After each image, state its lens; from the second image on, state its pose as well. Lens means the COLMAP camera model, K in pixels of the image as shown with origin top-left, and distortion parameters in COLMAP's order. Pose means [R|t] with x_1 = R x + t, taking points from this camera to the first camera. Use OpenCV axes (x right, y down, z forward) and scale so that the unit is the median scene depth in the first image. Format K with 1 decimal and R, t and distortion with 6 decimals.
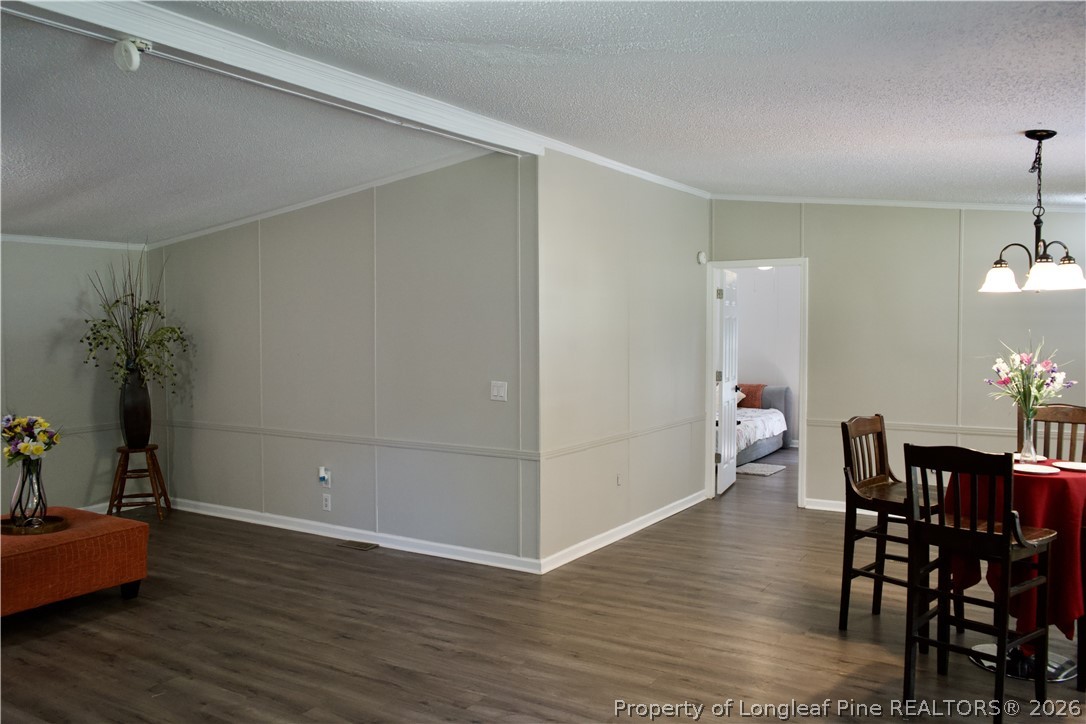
lens RADIAL K [[866.4, 0, 543.0], [0, 866.4, 362.0], [0, 0, 1]] dist [0.008173, 0.000121]
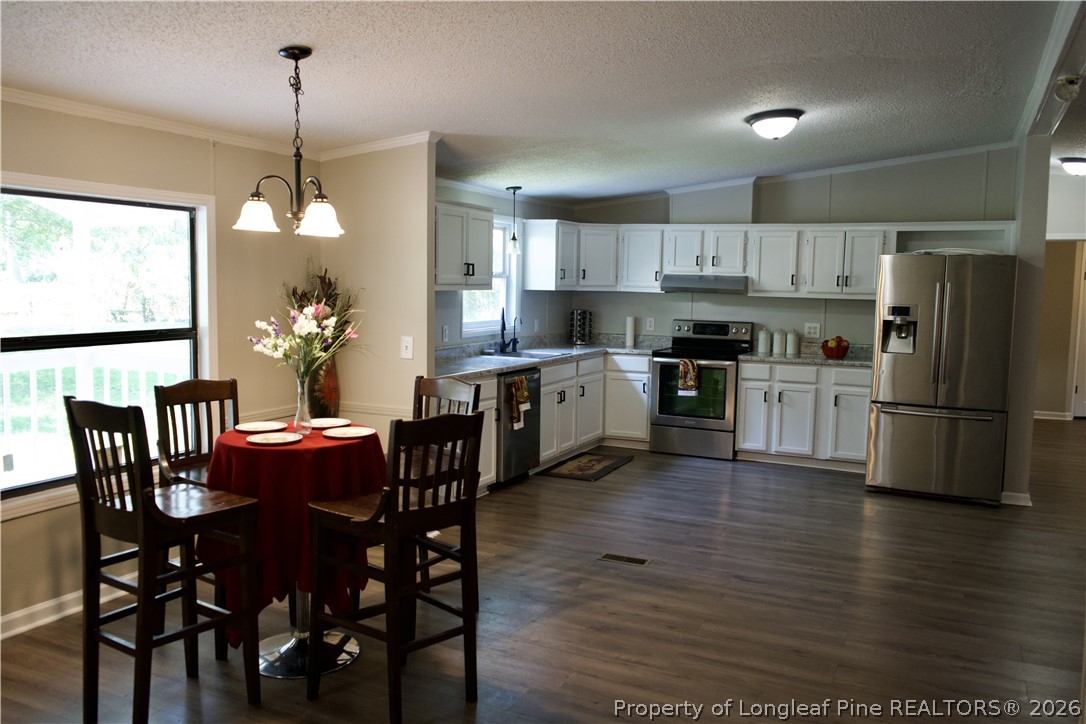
lens RADIAL K [[866.4, 0, 543.0], [0, 866.4, 362.0], [0, 0, 1]] dist [0.008173, 0.000121]
pose [[-0.994750, -0.005639, -0.102182, 0.411245], [-0.018857, 0.991484, 0.128859, -0.071464], [0.100585, 0.130110, -0.986384, 1.906183]]
